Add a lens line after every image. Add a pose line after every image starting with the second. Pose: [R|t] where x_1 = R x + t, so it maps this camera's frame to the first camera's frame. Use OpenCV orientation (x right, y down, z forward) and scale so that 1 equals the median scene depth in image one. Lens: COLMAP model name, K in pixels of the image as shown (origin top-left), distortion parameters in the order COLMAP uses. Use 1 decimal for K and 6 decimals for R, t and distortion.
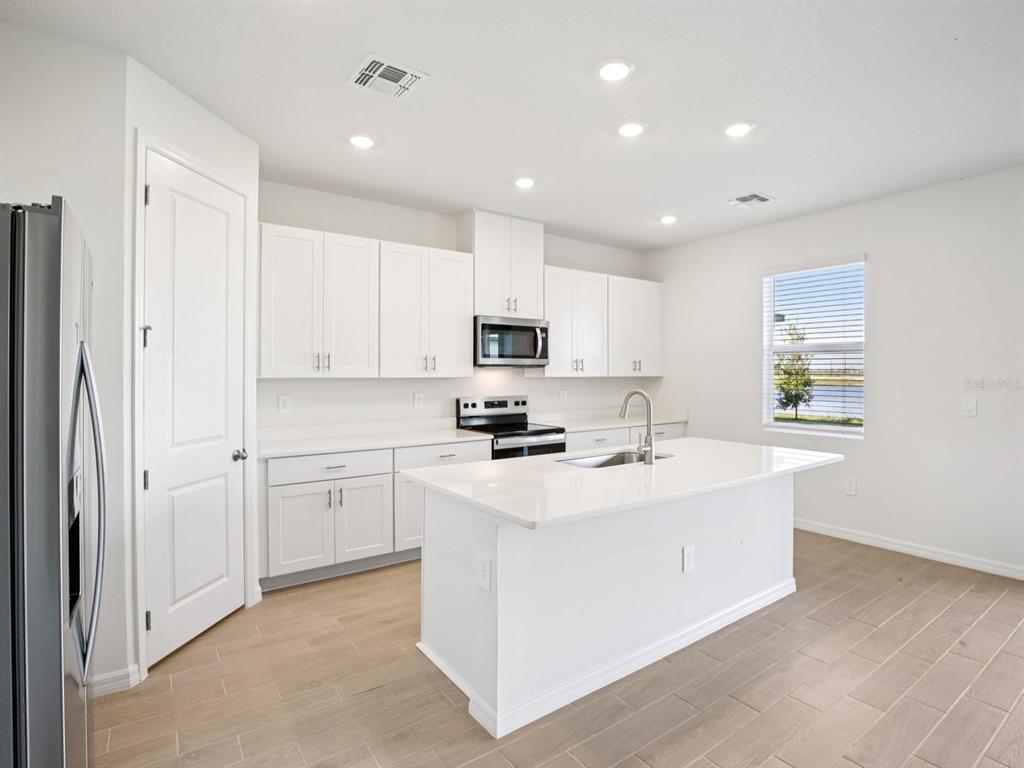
lens RADIAL K [[502.9, 0, 498.4], [0, 502.9, 370.6], [0, 0, 1]] dist [-0.035715, 0.000333]
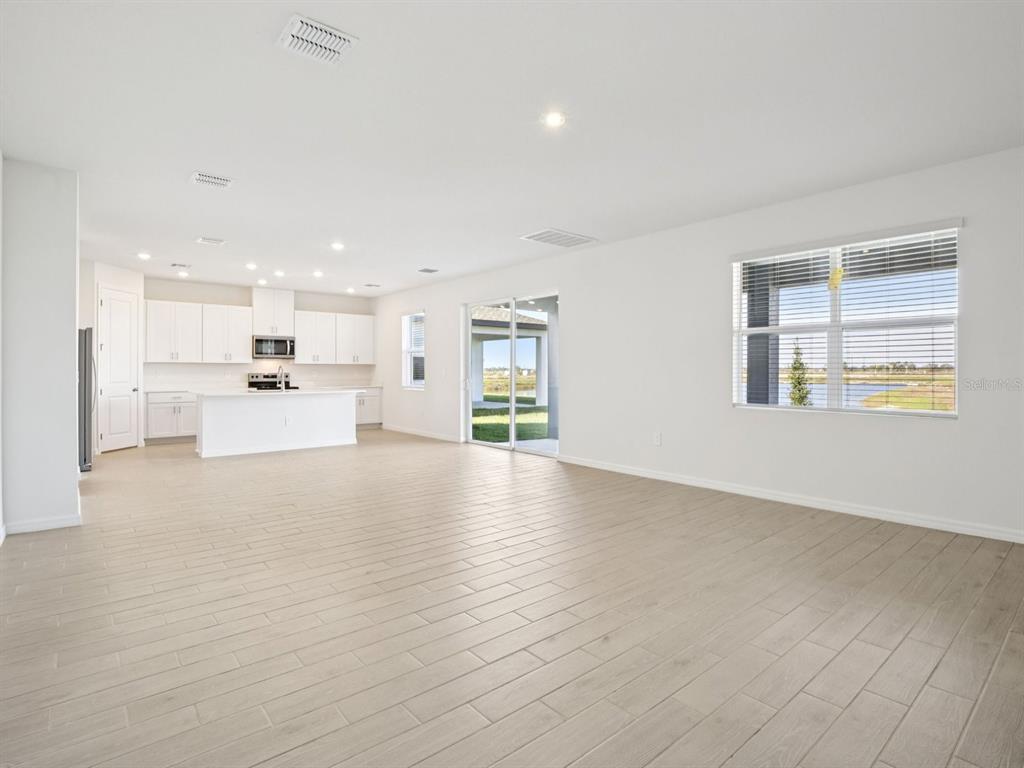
lens RADIAL K [[502.9, 0, 498.4], [0, 502.9, 370.6], [0, 0, 1]] dist [-0.035715, 0.000333]
pose [[0.995282, 0.003042, 0.096979, 0.849668], [-0.003551, 0.999981, 0.005085, 0.032076], [-0.096961, -0.005406, 0.995273, -1.336449]]
